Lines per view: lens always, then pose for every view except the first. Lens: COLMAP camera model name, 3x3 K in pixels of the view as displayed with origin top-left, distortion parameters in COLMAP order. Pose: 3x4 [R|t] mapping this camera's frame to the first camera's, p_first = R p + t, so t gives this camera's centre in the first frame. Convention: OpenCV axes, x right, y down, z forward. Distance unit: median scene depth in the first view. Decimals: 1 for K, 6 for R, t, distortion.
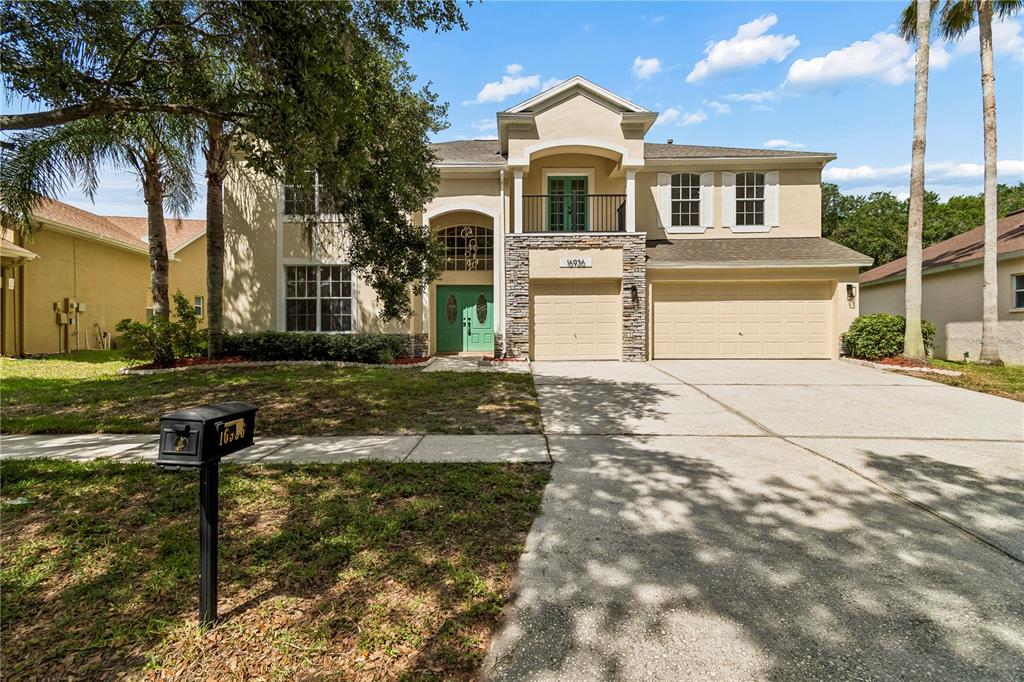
lens RADIAL K [[456.2, 0, 509.7], [0, 456.2, 335.1], [0, 0, 1]] dist [0.003677, -0.002274]
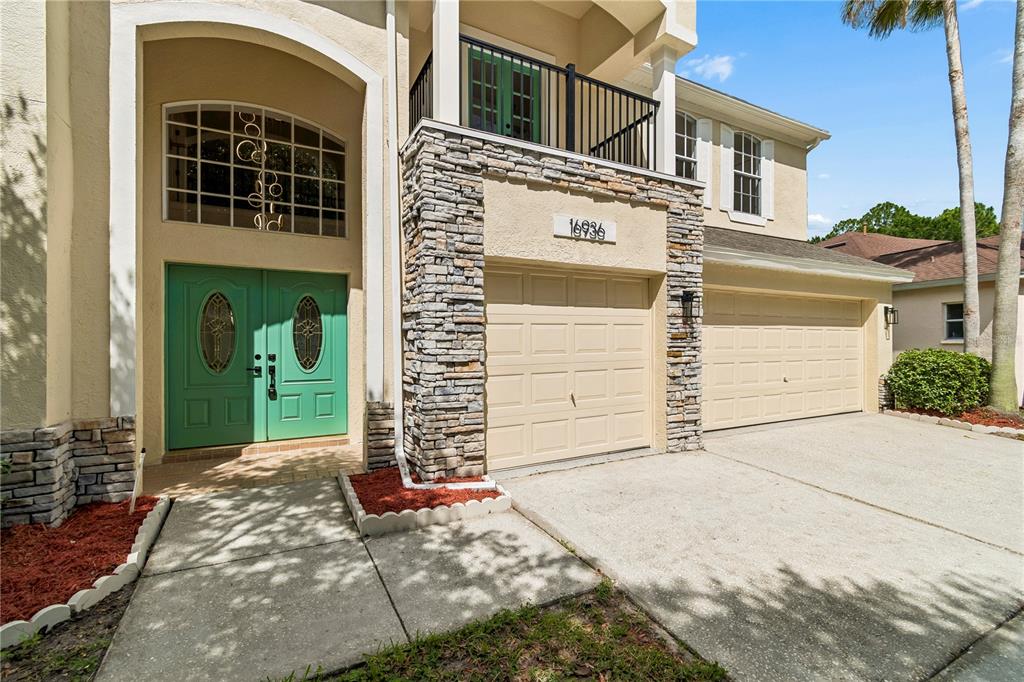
lens RADIAL K [[456.2, 0, 513.4], [0, 456.2, 344.7], [0, 0, 1]] dist [0.003677, -0.002274]
pose [[0.872638, -0.001236, 0.488366, -0.115919], [0.004929, 0.999968, -0.006275, -0.049510], [-0.488343, 0.007883, 0.872616, 0.659128]]
